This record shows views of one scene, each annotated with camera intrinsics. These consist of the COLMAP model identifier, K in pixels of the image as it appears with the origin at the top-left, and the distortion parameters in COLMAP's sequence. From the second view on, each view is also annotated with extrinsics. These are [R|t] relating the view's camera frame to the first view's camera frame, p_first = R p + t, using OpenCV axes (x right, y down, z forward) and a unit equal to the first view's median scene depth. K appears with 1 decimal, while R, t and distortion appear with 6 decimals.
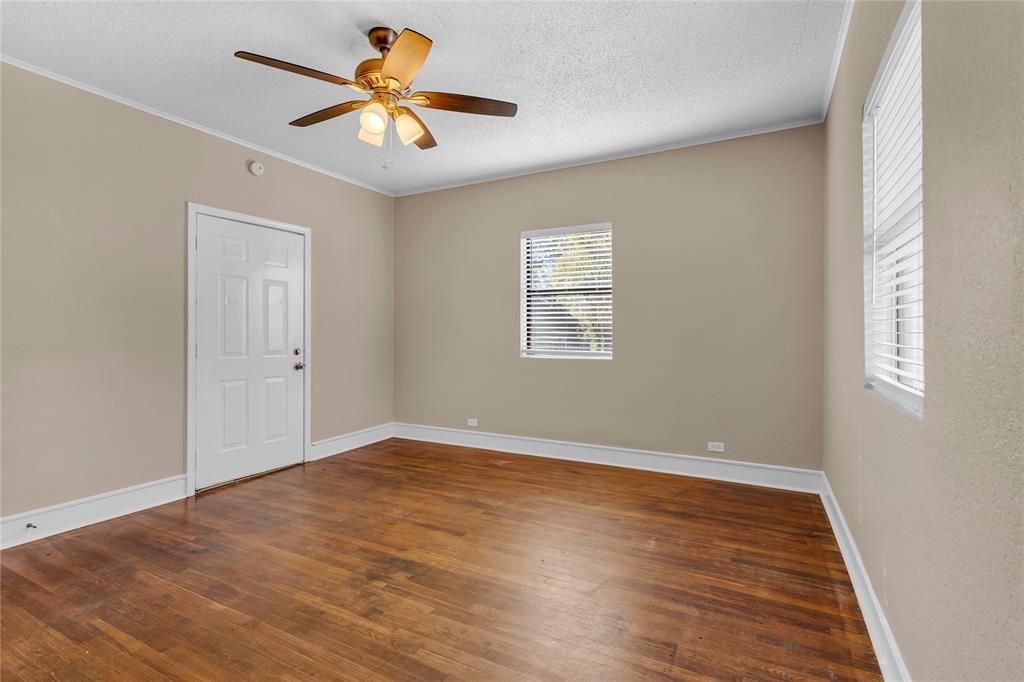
lens RADIAL K [[490.1, 0, 511.9], [0, 490.1, 336.4], [0, 0, 1]] dist [-0.000062, 0.000118]
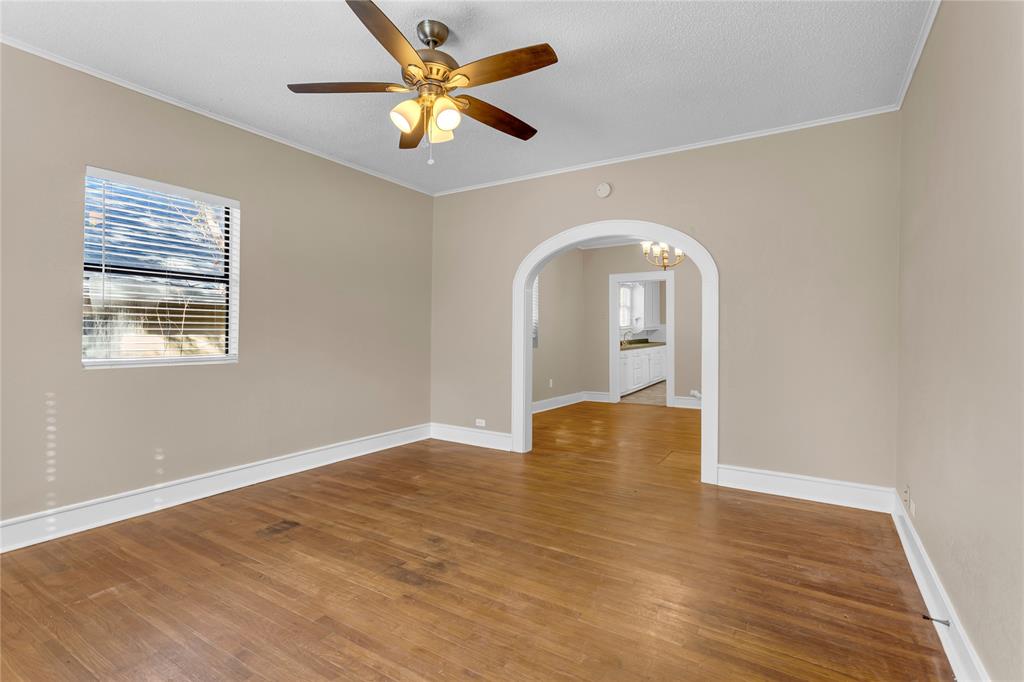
lens RADIAL K [[490.1, 0, 508.8], [0, 490.1, 335.4], [0, 0, 1]] dist [-0.000062, 0.000118]
pose [[-0.997330, -0.009807, 0.072367, -0.502781], [-0.008848, 0.999869, 0.013562, -0.017528], [-0.072490, 0.012885, -0.997286, 2.023277]]
